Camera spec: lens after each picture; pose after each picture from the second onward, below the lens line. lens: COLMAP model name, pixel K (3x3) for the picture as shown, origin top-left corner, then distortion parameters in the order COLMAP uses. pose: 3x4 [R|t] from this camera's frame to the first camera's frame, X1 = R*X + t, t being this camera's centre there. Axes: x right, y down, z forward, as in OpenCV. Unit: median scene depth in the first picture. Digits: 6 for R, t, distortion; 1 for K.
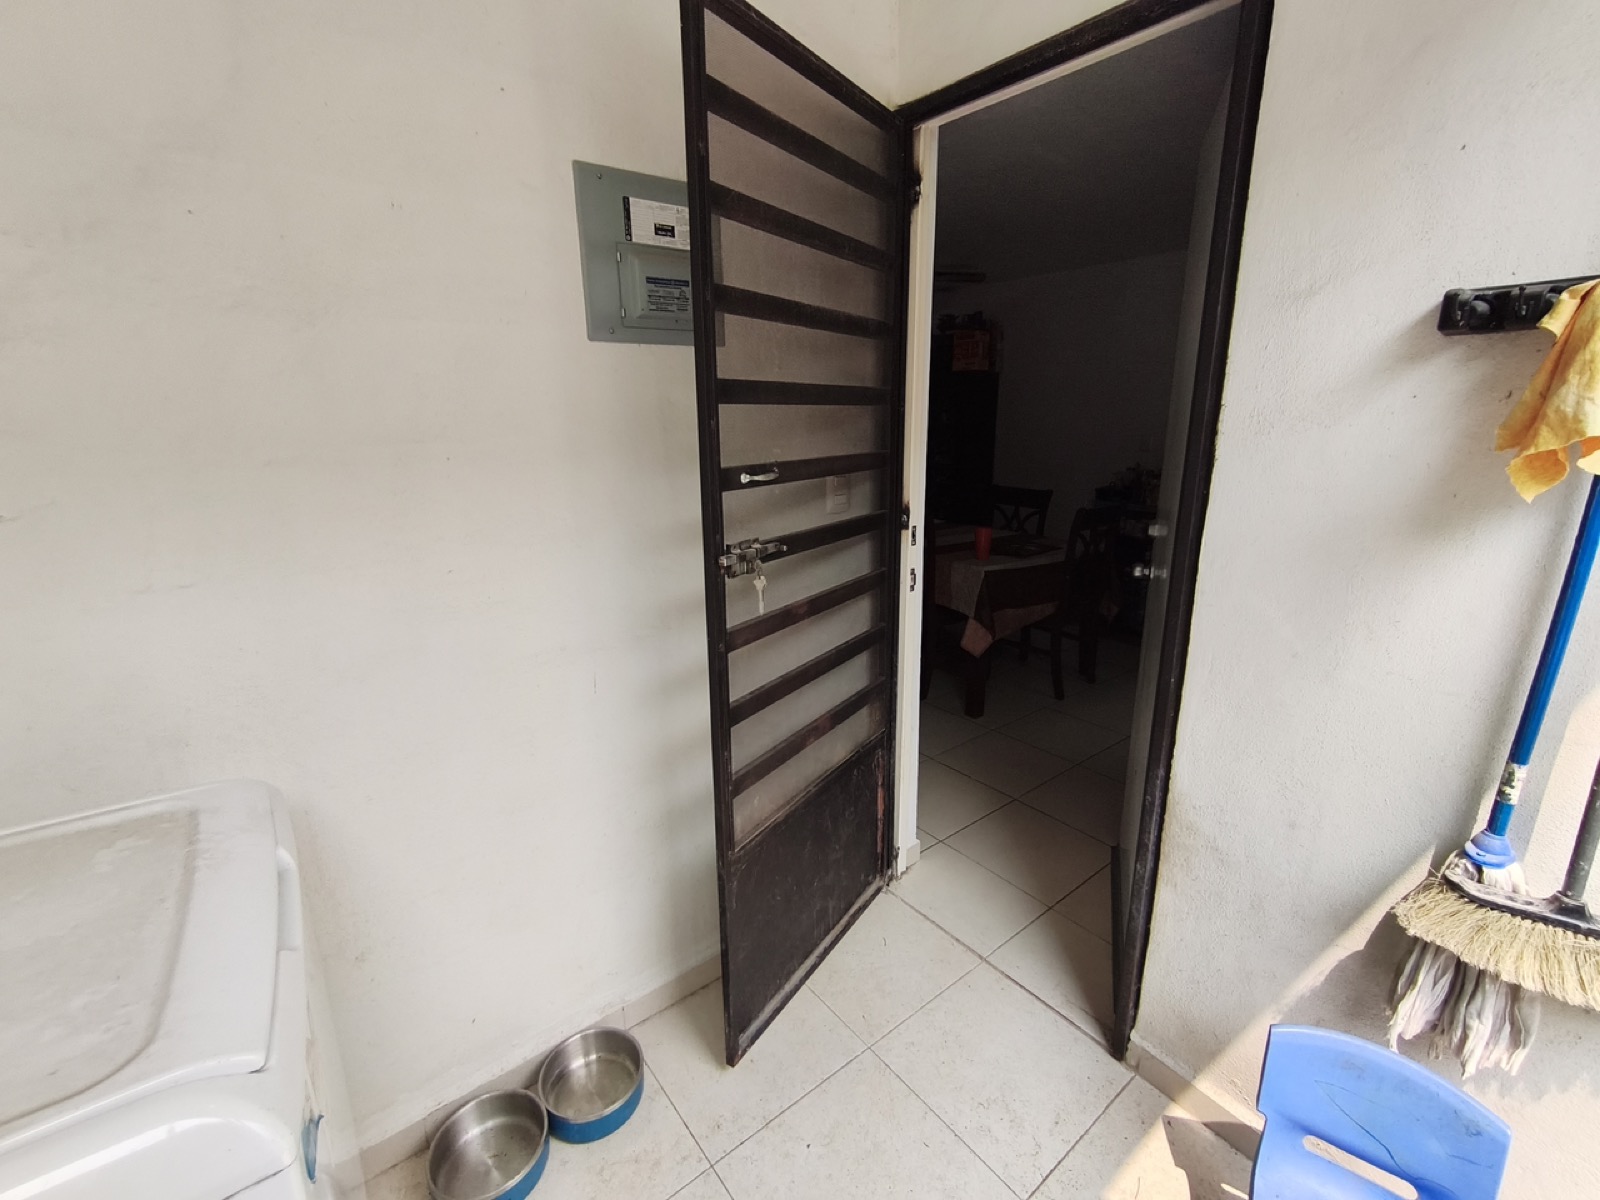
lens RADIAL K [[697.9, 0, 813.5], [0, 697.9, 607.0], [0, 0, 1]] dist [0.002811, 0.001575]
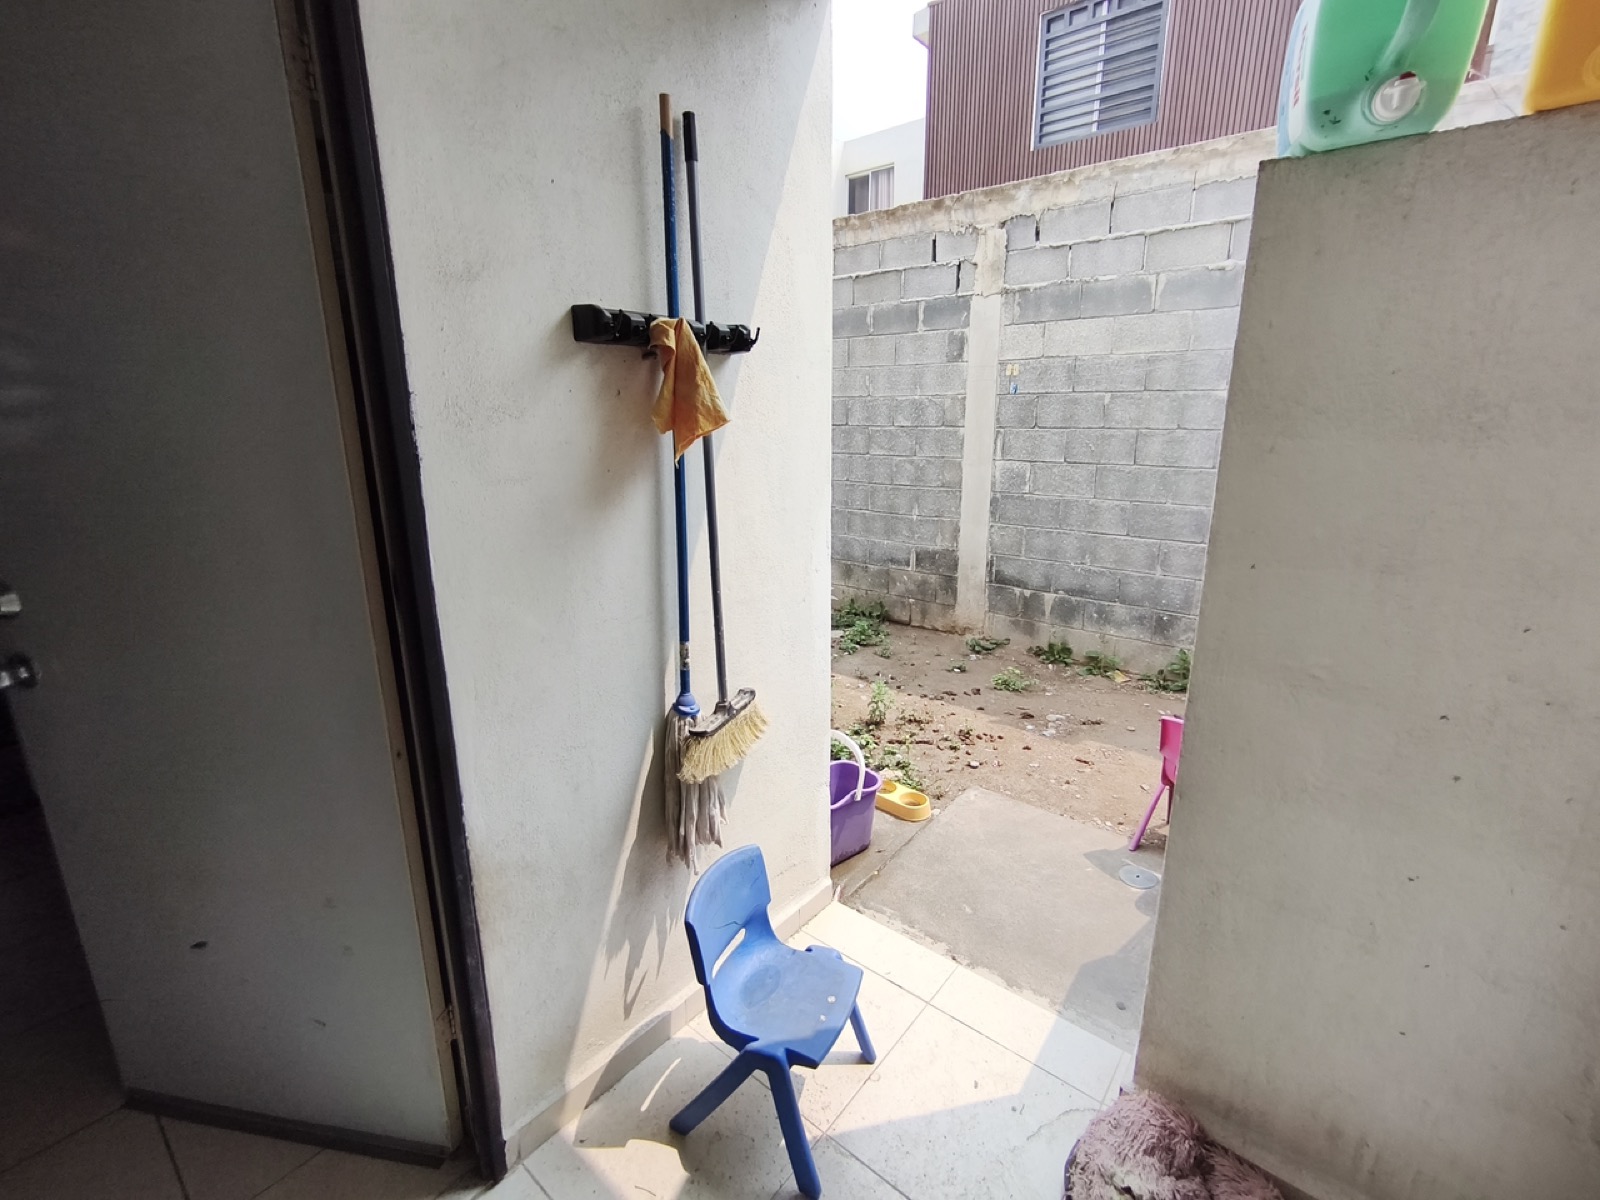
lens RADIAL K [[697.9, 0, 803.0], [0, 697.9, 599.1], [0, 0, 1]] dist [0.002811, 0.001575]
pose [[-0.207316, -0.246868, 0.946613, -0.373990], [0.260257, 0.918847, 0.296625, -0.204844], [-0.943020, 0.307858, -0.126242, 0.804786]]
